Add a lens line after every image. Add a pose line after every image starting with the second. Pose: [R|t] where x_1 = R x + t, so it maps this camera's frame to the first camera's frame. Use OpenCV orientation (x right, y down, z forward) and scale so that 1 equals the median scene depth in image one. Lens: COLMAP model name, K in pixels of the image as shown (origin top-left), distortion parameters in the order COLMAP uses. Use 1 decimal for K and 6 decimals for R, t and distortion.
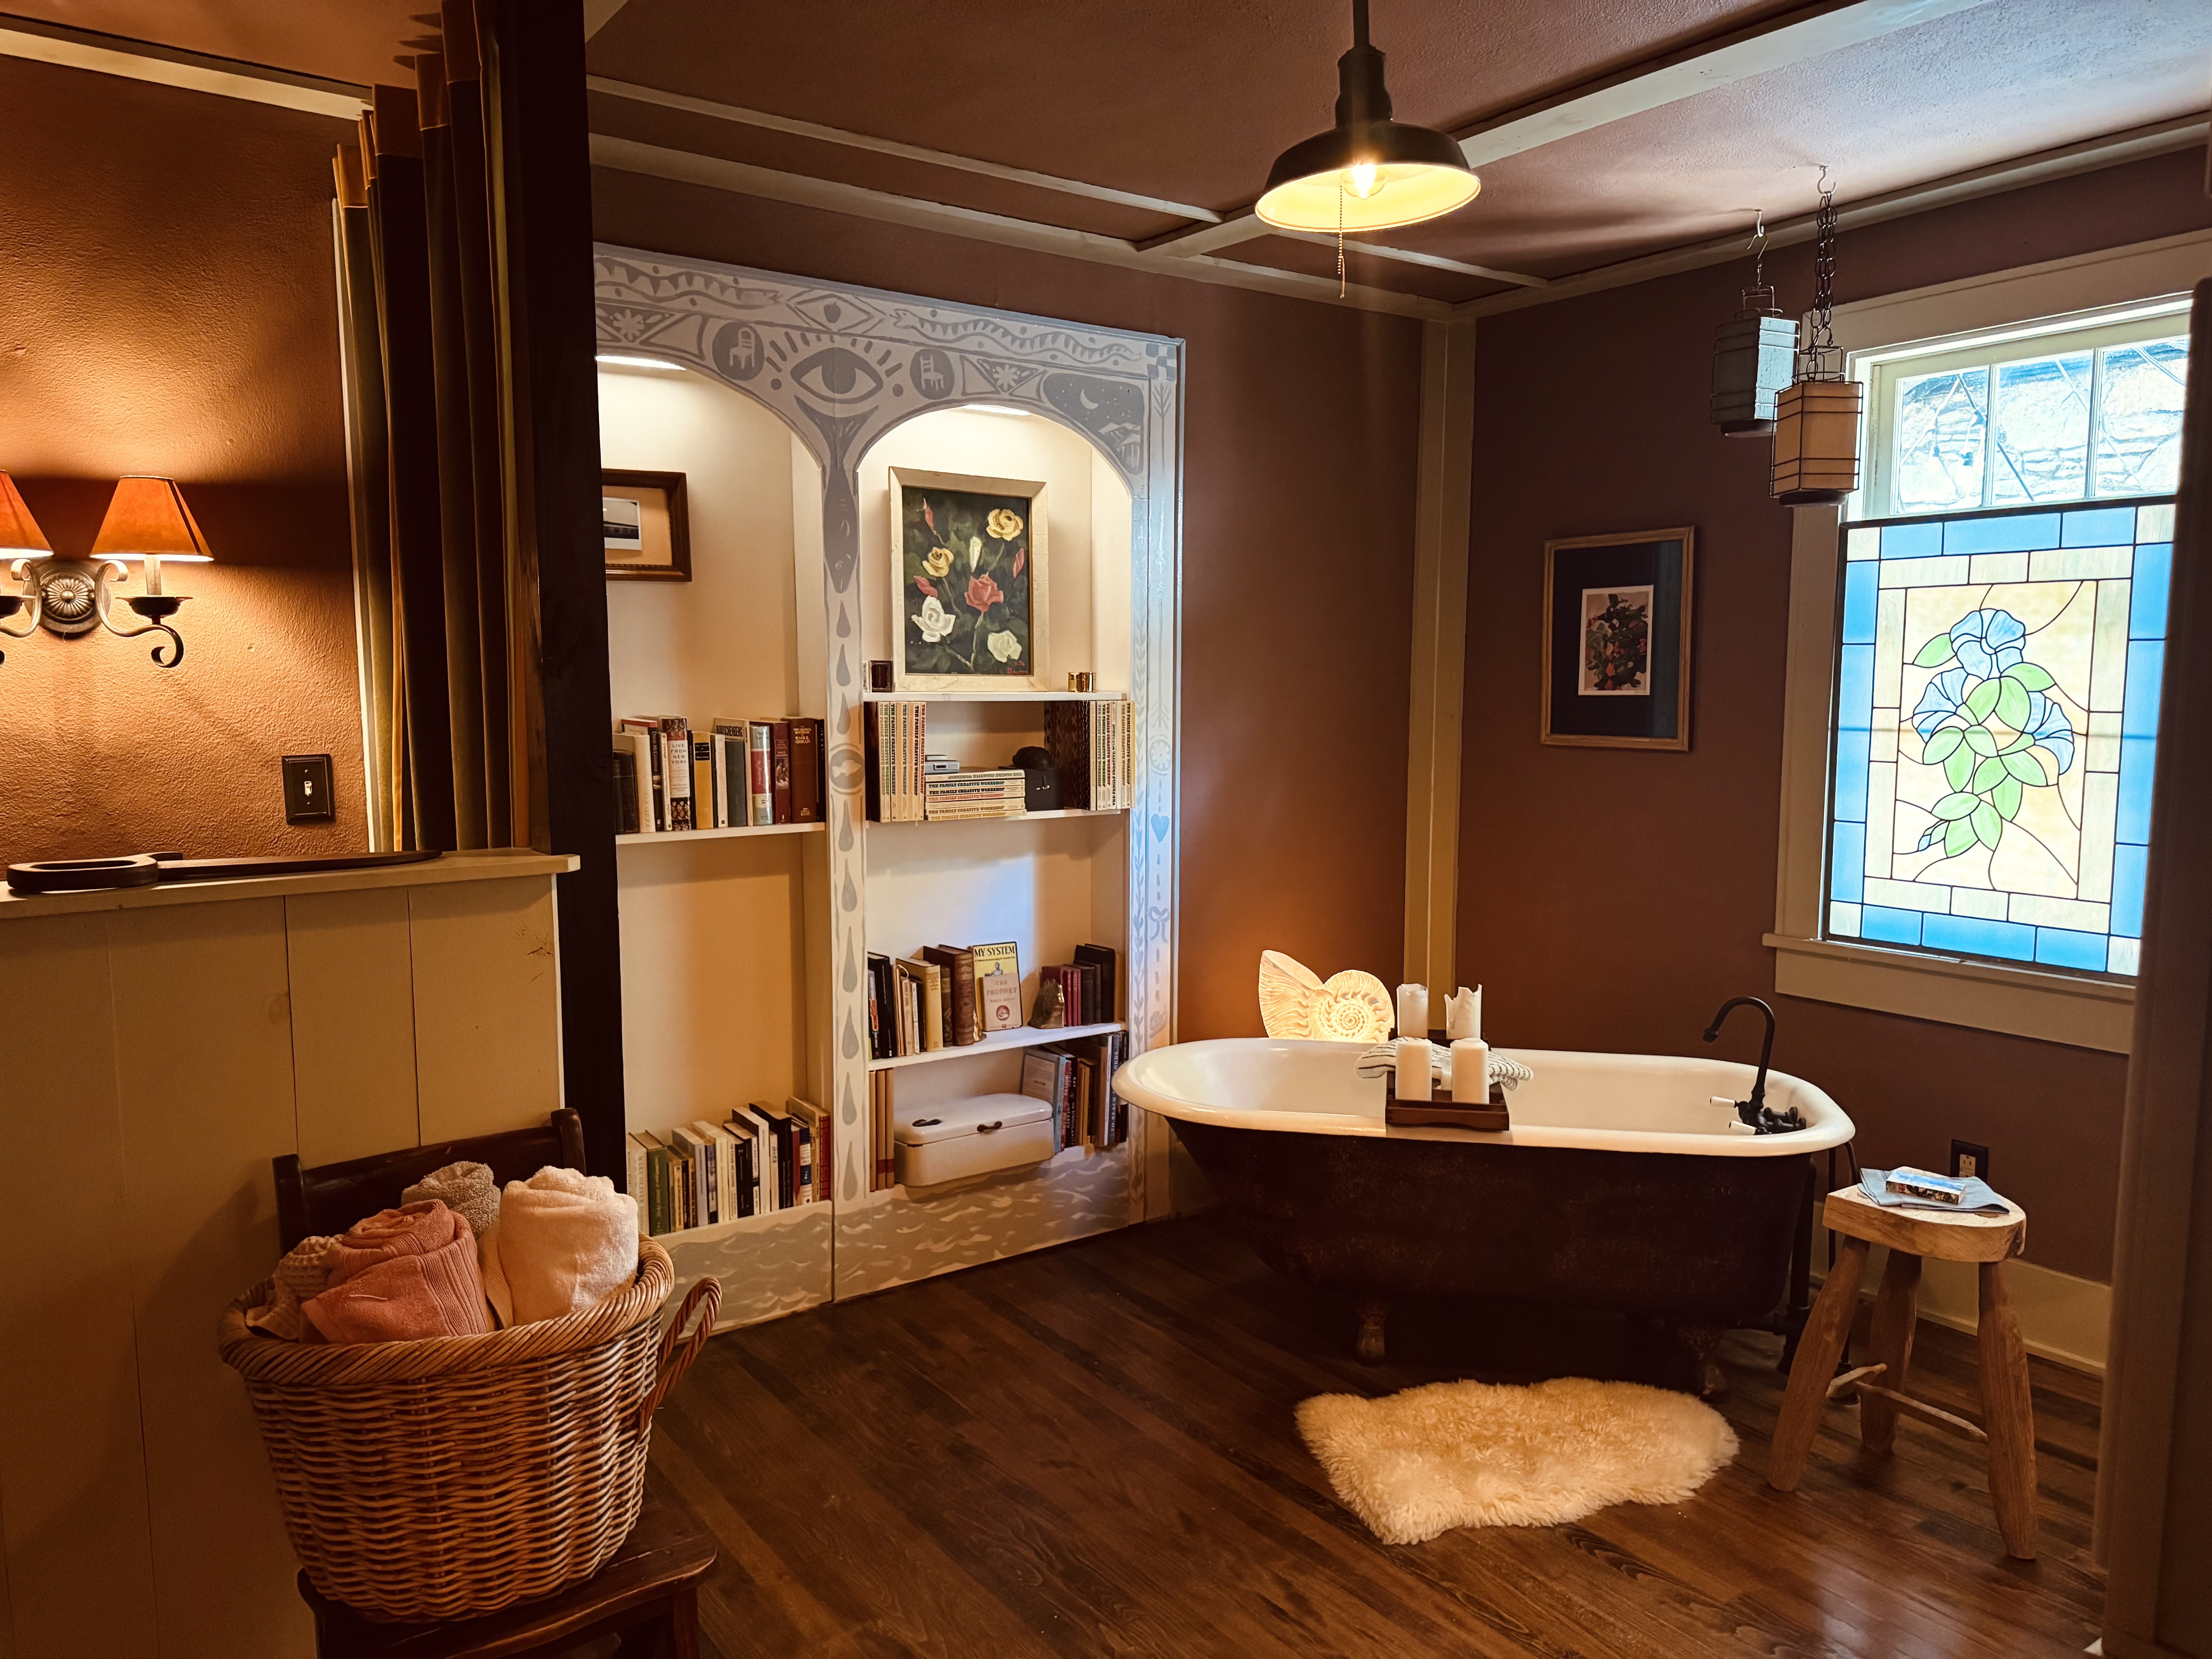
lens RADIAL K [[1562.7, 0, 1107.2], [0, 1562.7, 835.4], [0, 0, 1]] dist [0.003834, -0.005202]
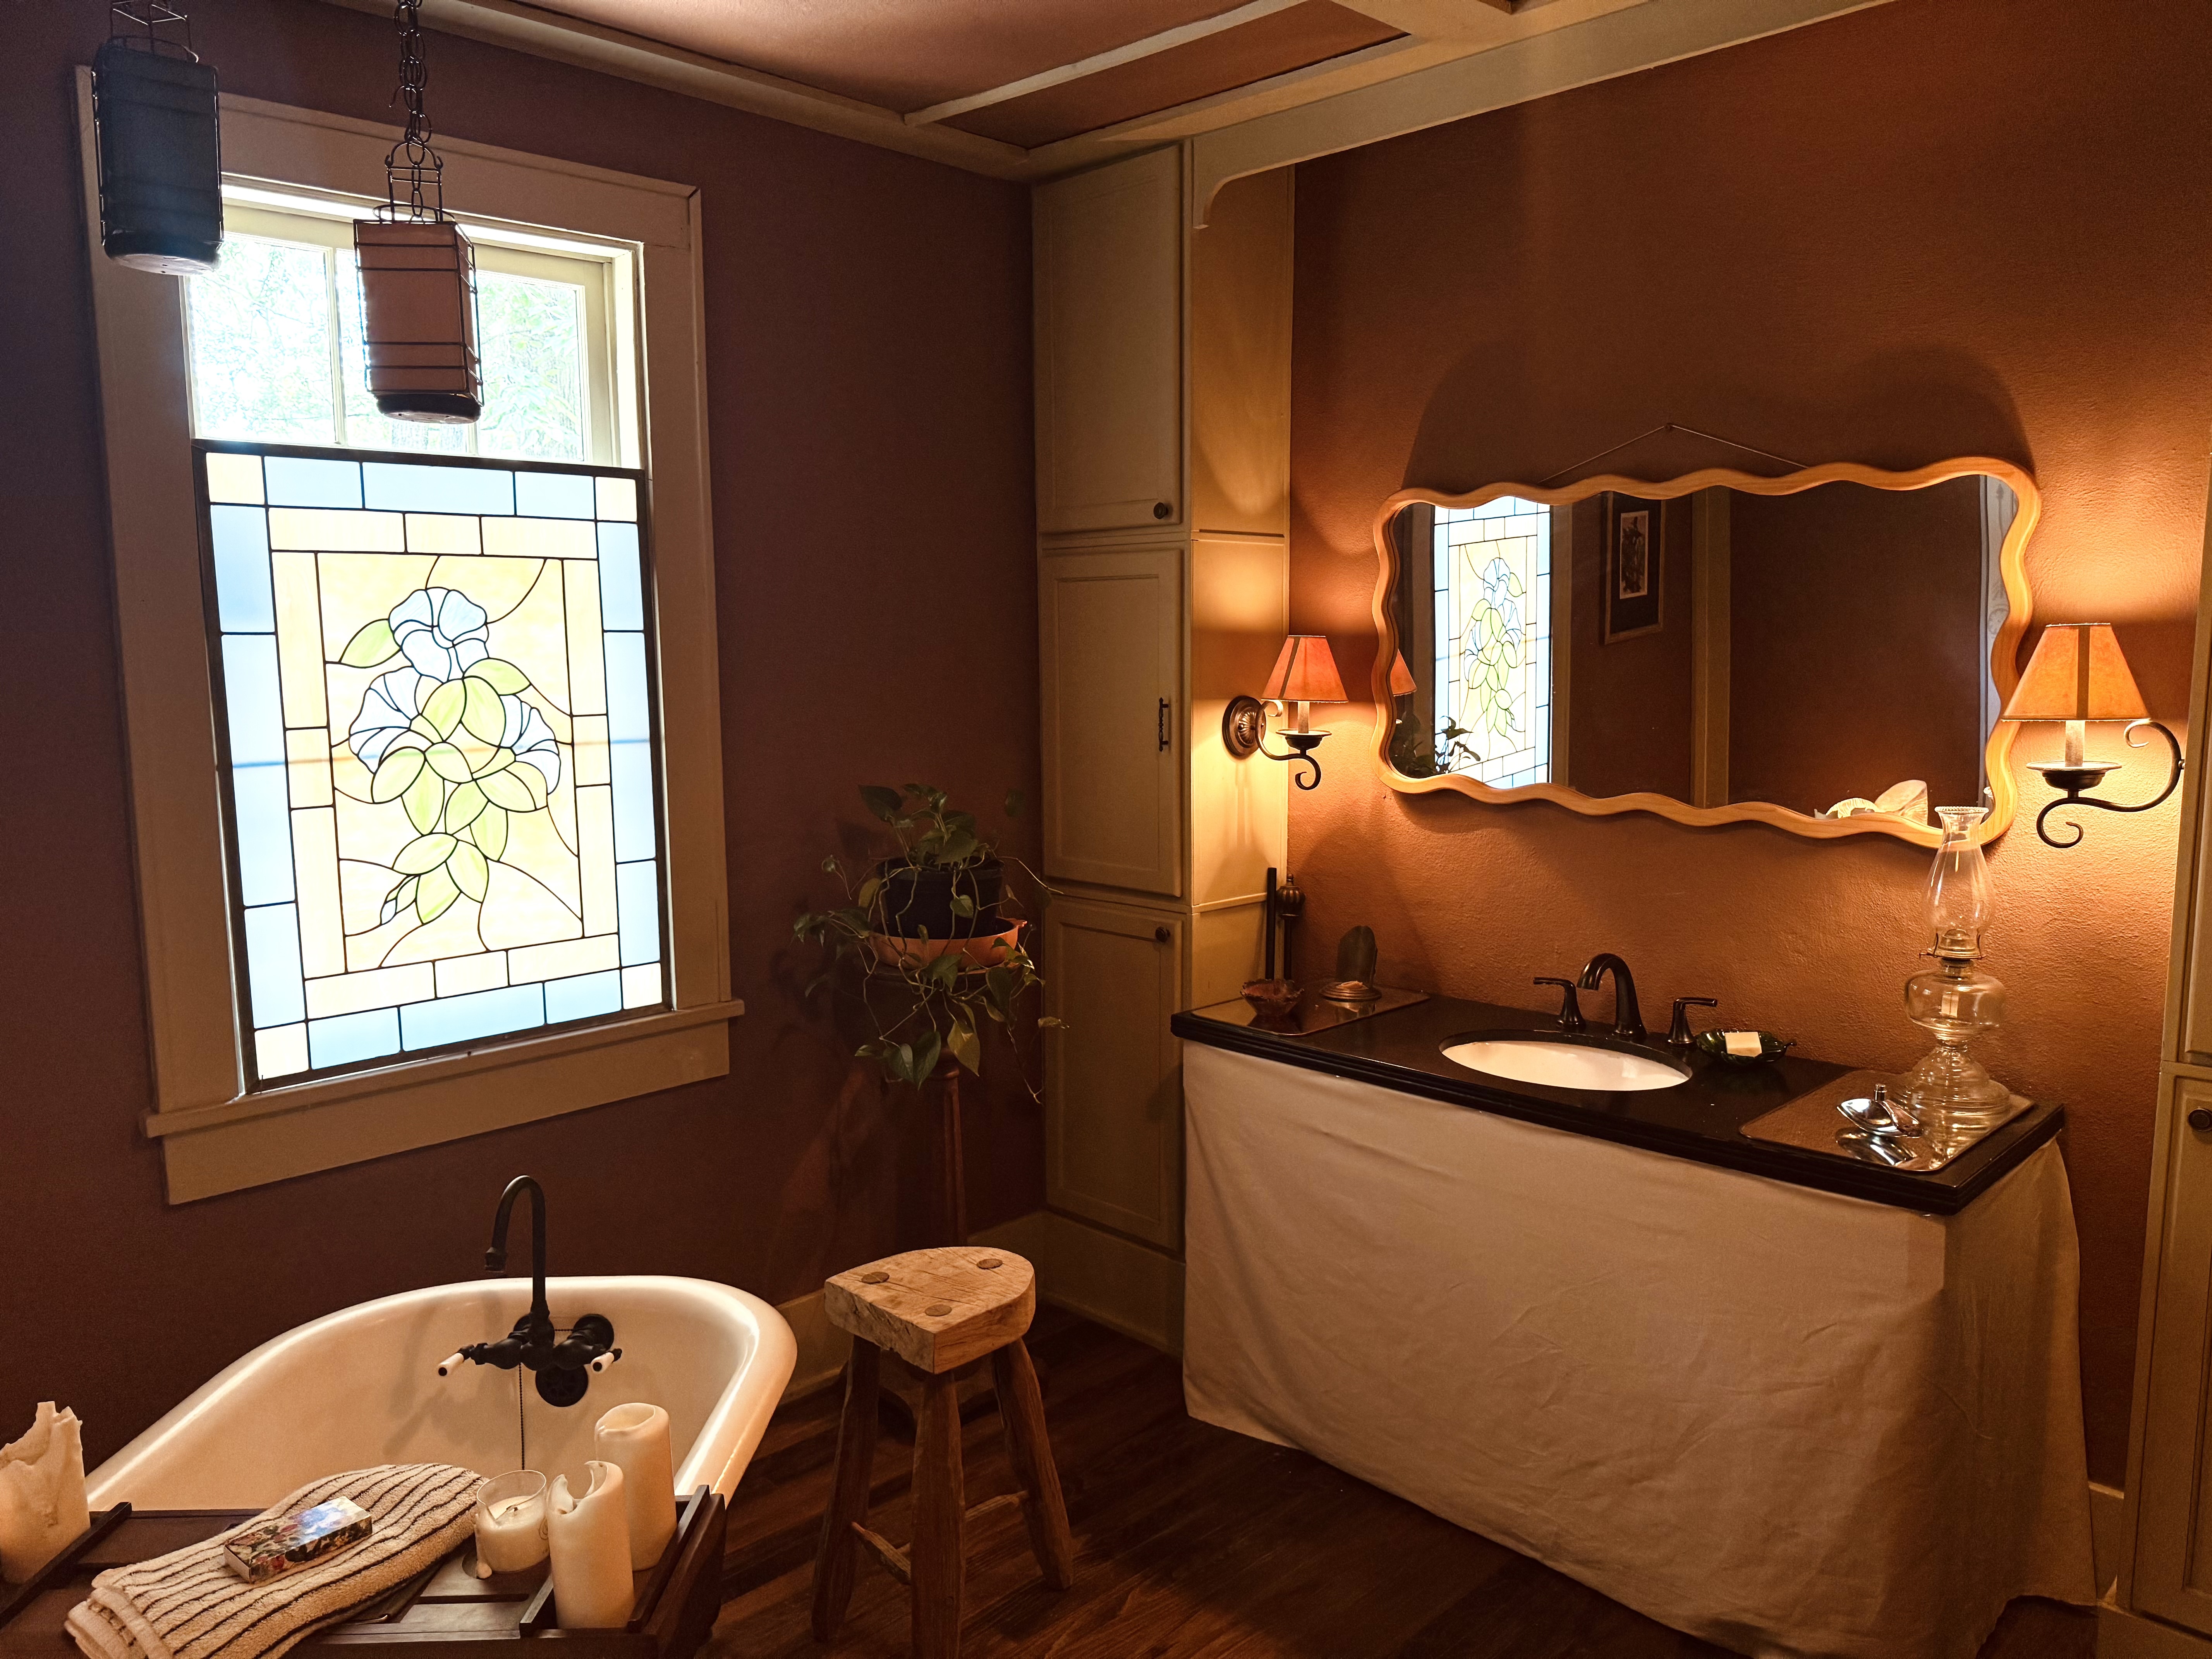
lens RADIAL K [[1562.7, 0, 1107.9], [0, 1562.7, 820.5], [0, 0, 1]] dist [0.003834, -0.005202]
pose [[-0.152149, -0.115178, 0.981623, -0.231102], [0.114368, 0.984463, 0.133238, -0.096292], [-0.981718, 0.132539, -0.136613, 0.787111]]
